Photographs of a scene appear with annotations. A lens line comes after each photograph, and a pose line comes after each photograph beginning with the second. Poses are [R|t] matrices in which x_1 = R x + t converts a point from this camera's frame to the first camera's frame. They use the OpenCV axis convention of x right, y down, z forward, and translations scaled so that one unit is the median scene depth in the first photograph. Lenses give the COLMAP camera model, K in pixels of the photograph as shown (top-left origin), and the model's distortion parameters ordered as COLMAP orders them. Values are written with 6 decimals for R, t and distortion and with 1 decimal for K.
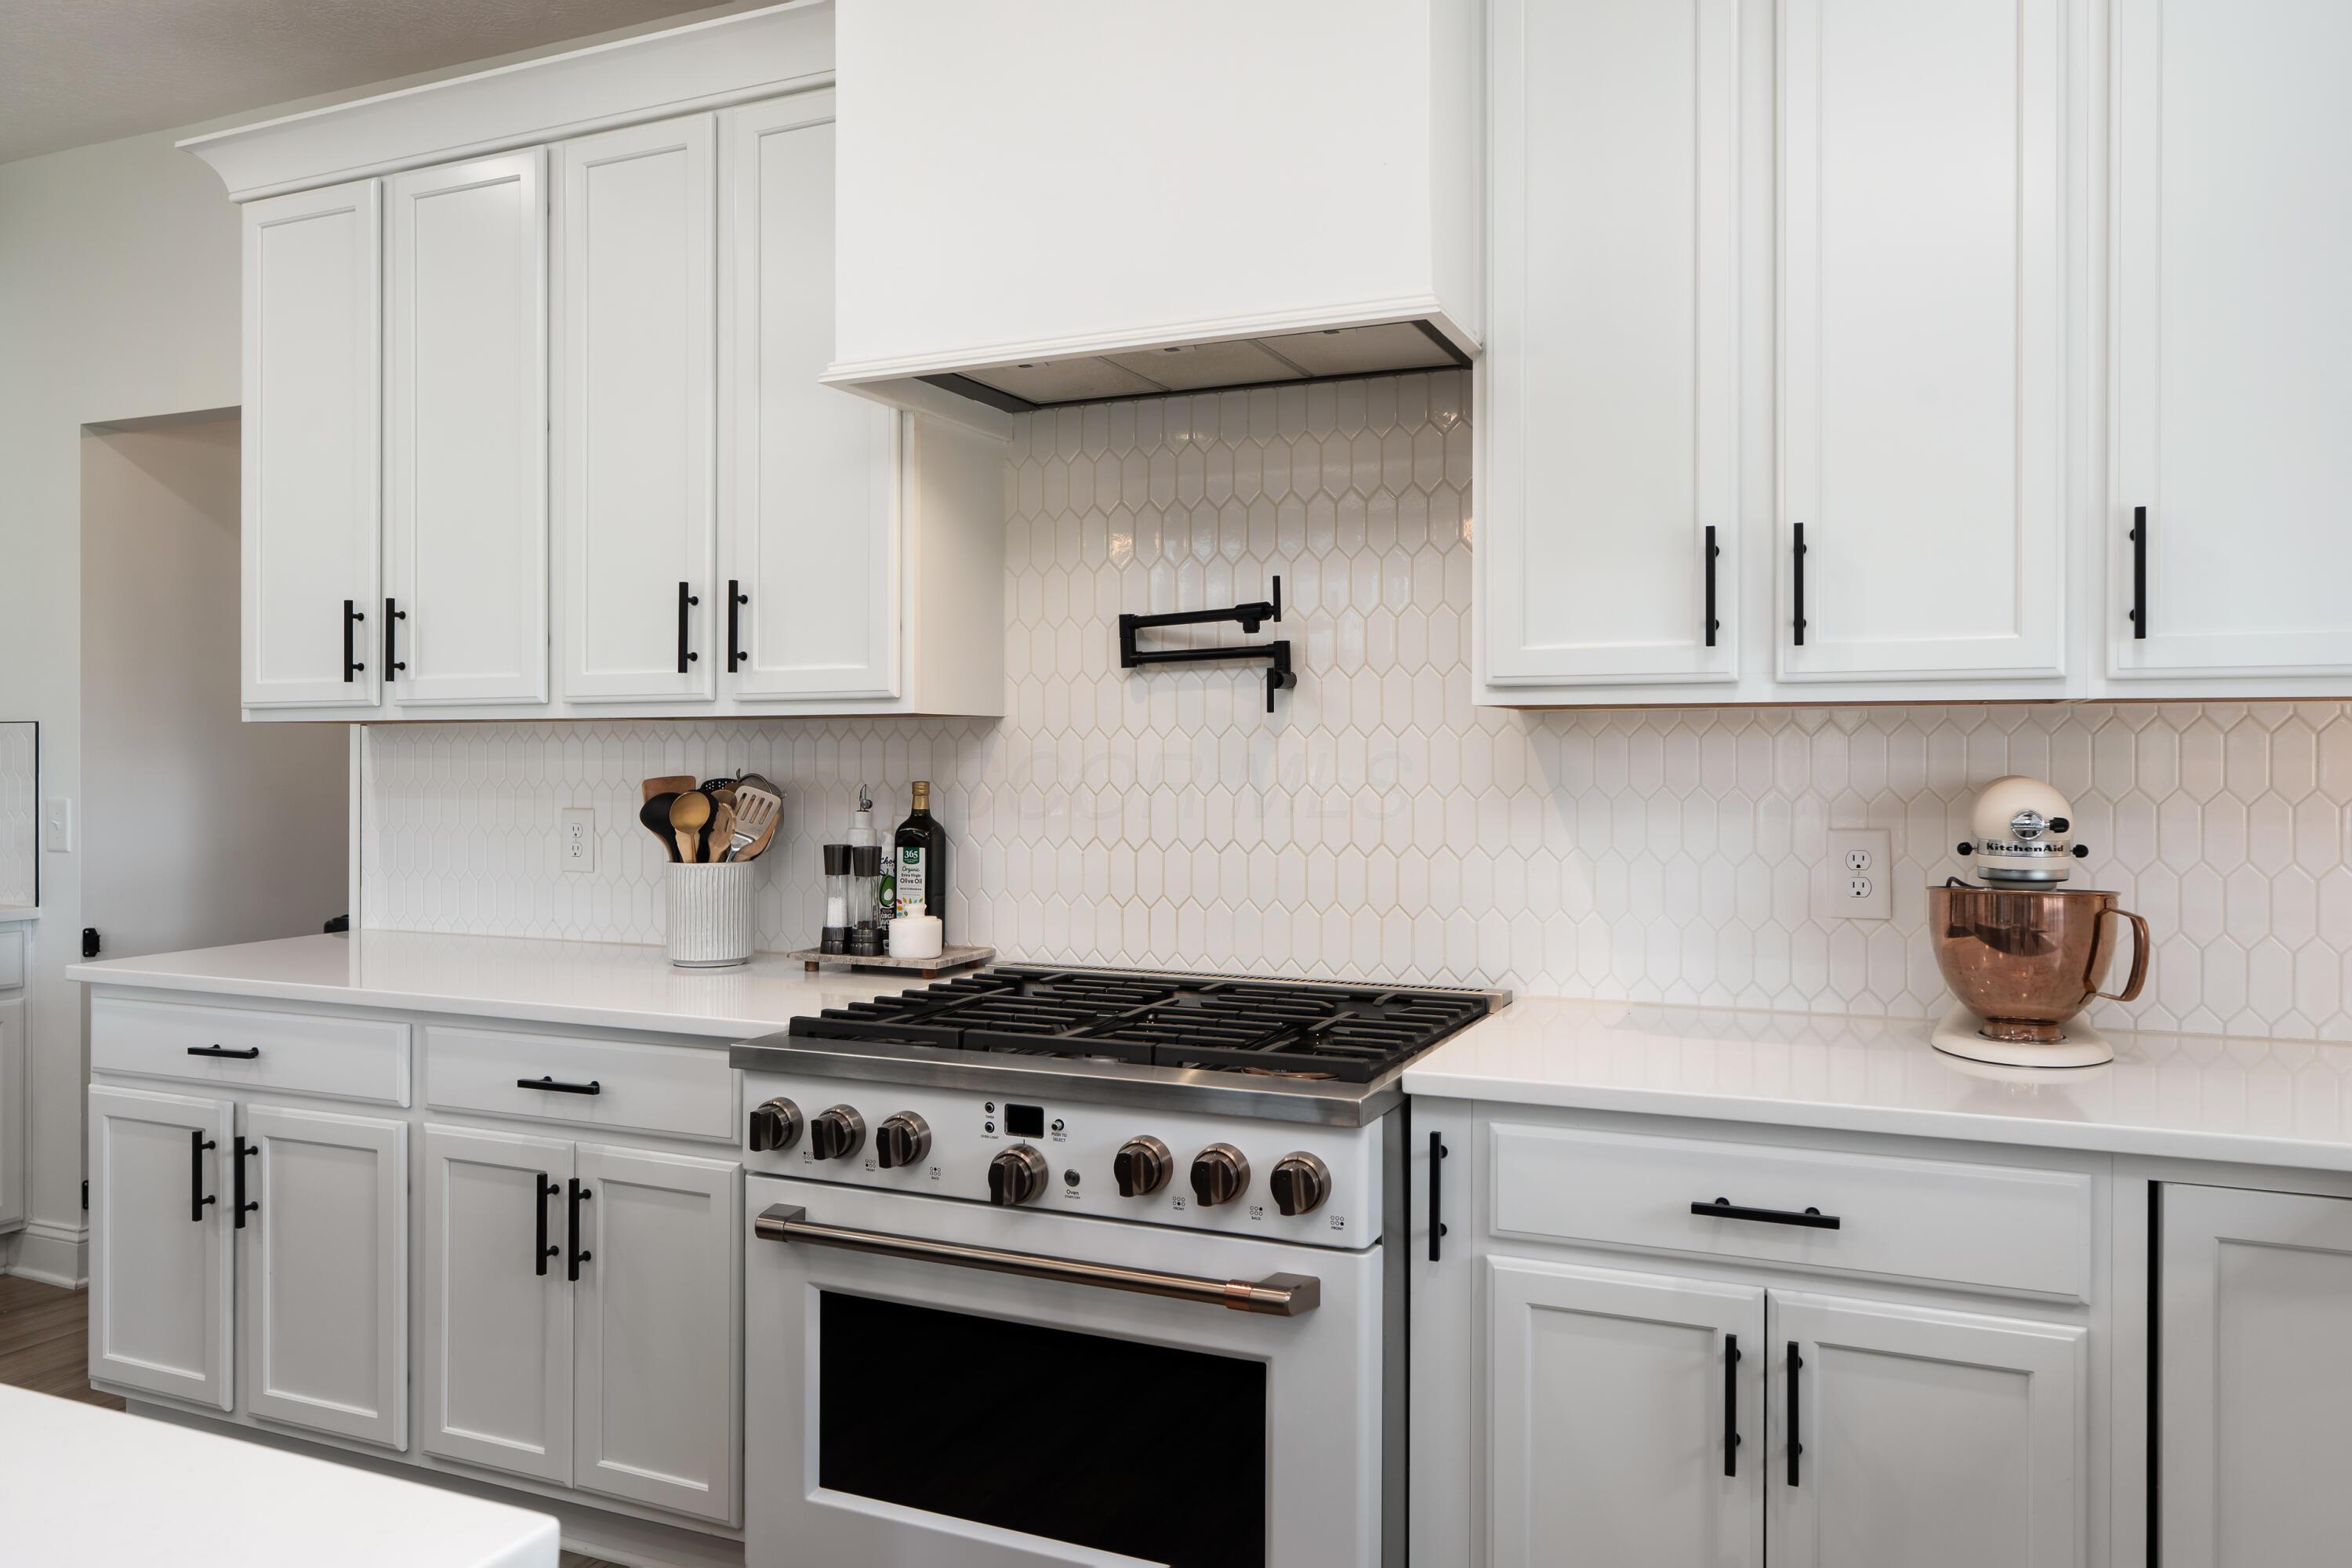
lens RADIAL K [[1663.5, 0, 1174.6], [0, 1663.5, 790.5], [0, 0, 1]] dist [-0.001341, -0.001966]
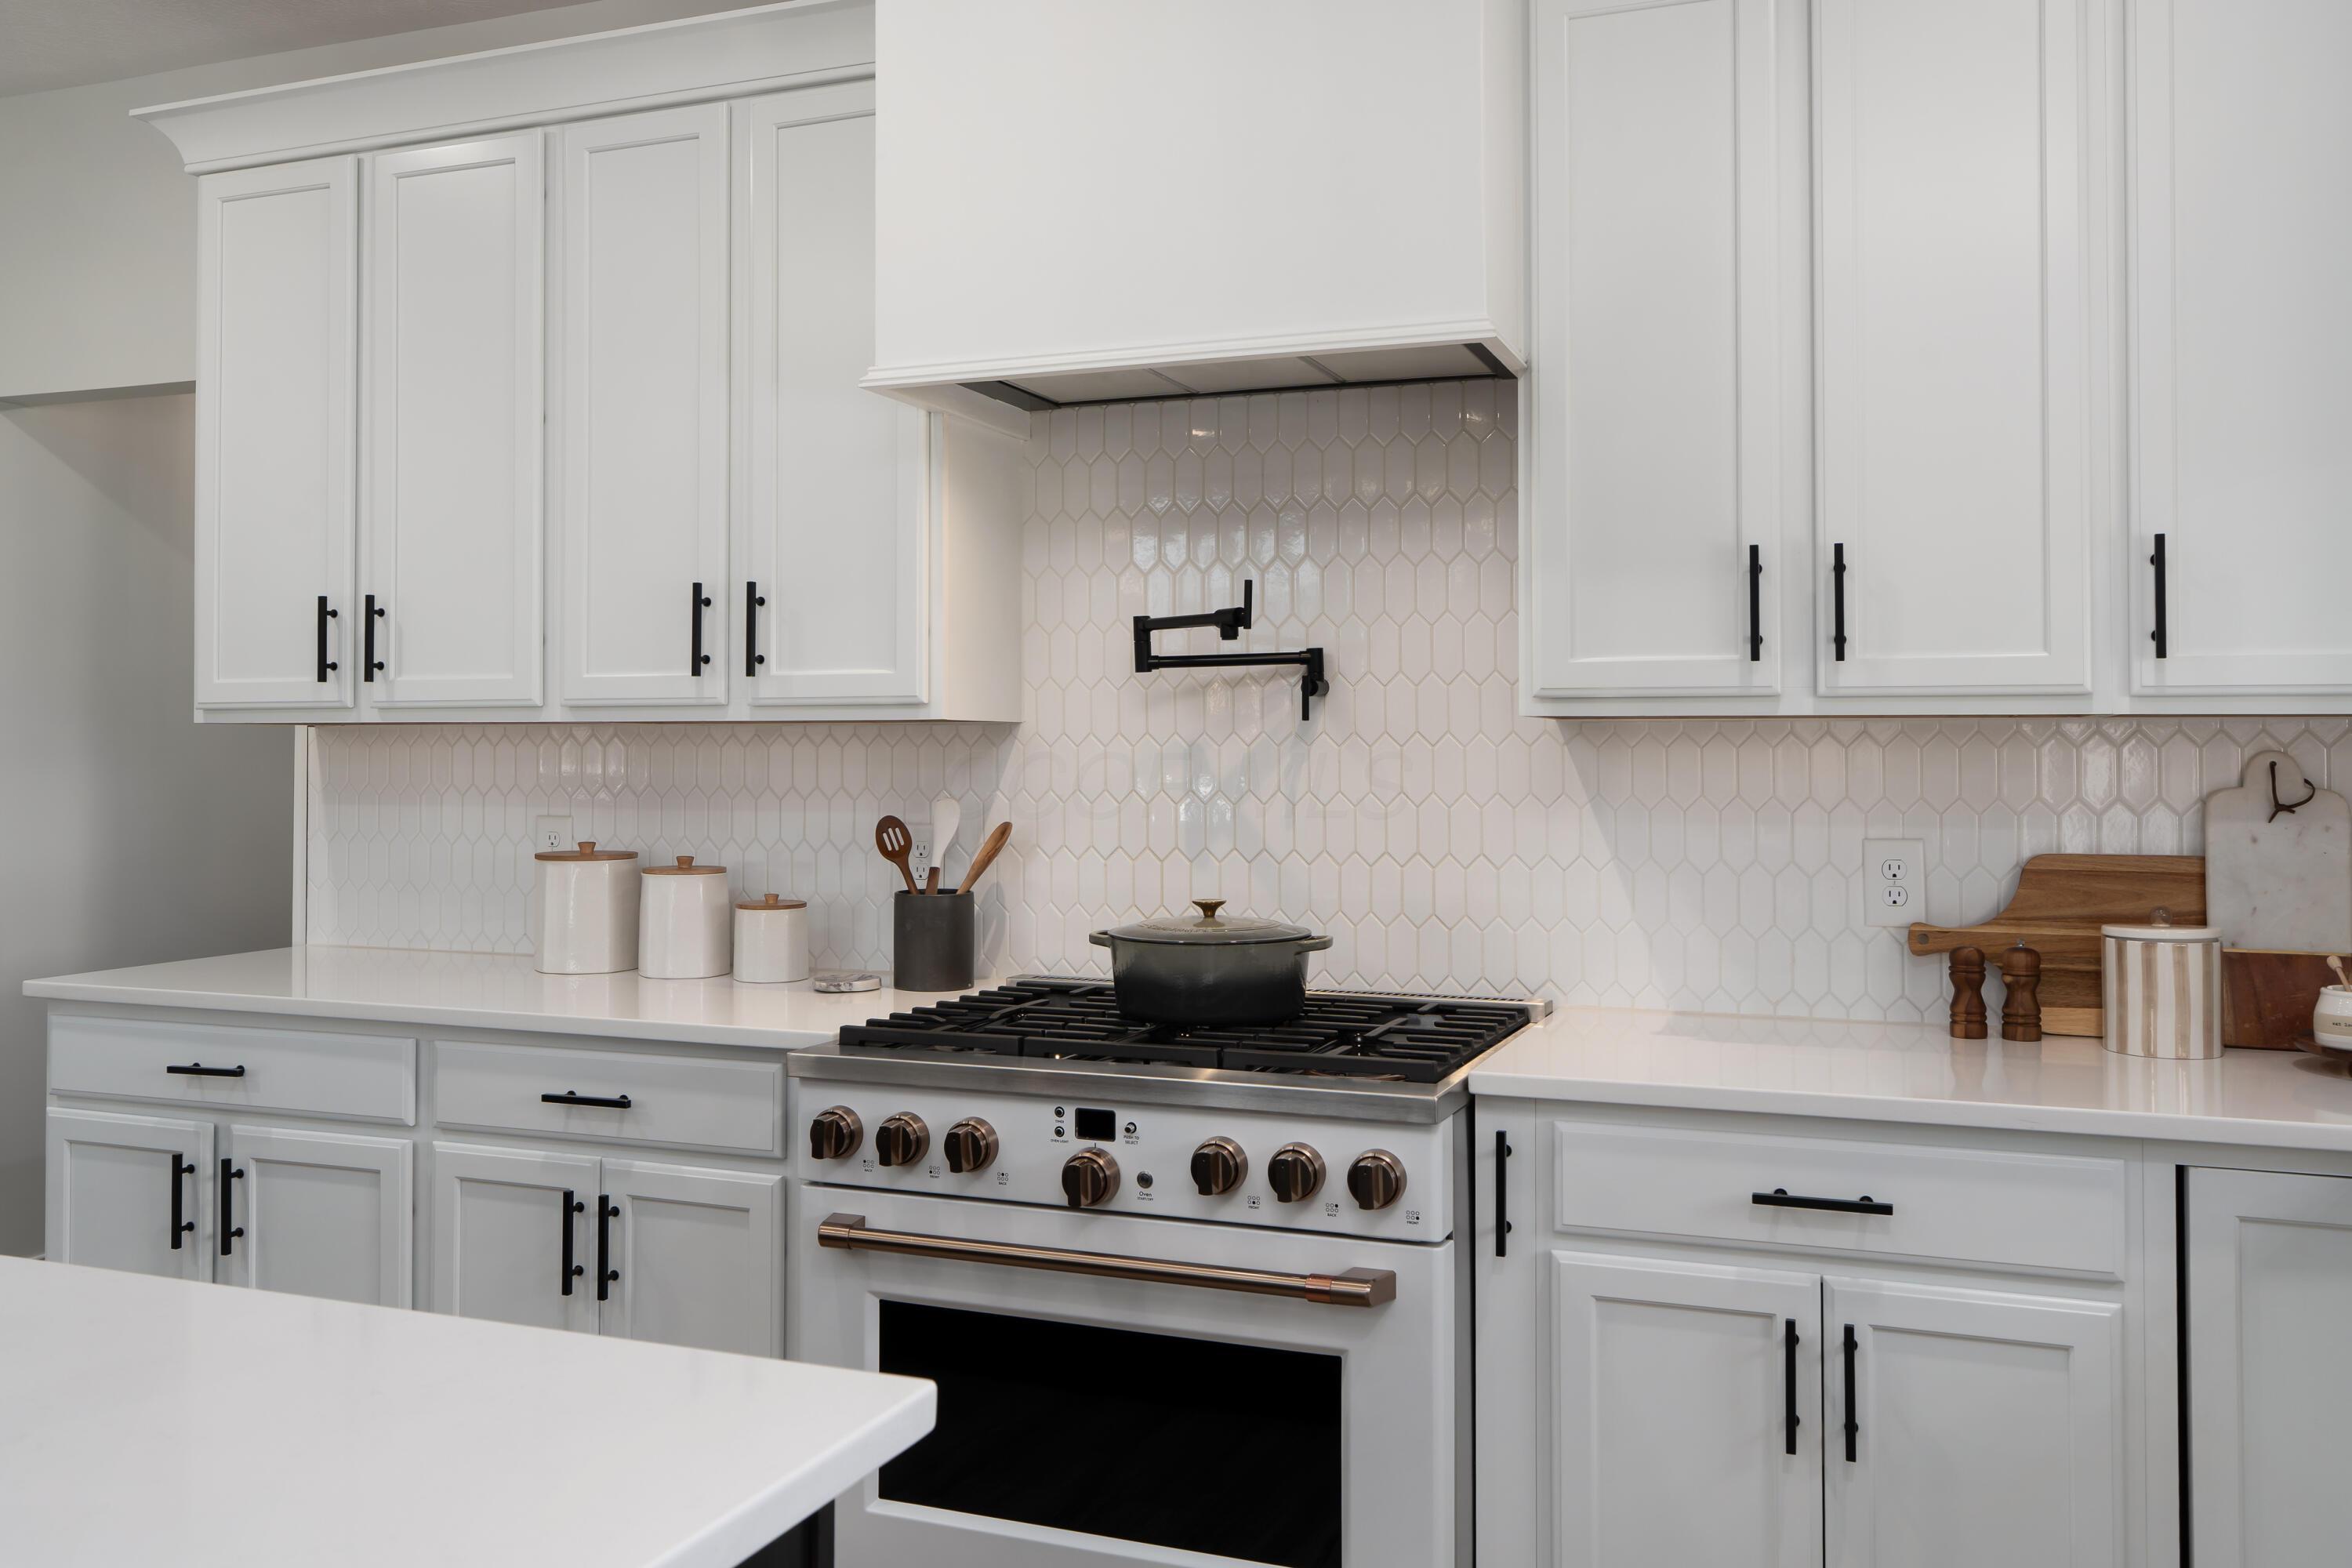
lens RADIAL K [[1945.2, 0, 1148.5], [0, 1945.2, 735.9], [0, 0, 1]] dist [-0.000717, -0.001985]
pose [[0.998966, 0.004446, 0.045235, -0.098976], [-0.002992, 0.999478, -0.032167, -0.000240], [-0.045355, 0.031999, 0.998458, -0.170692]]
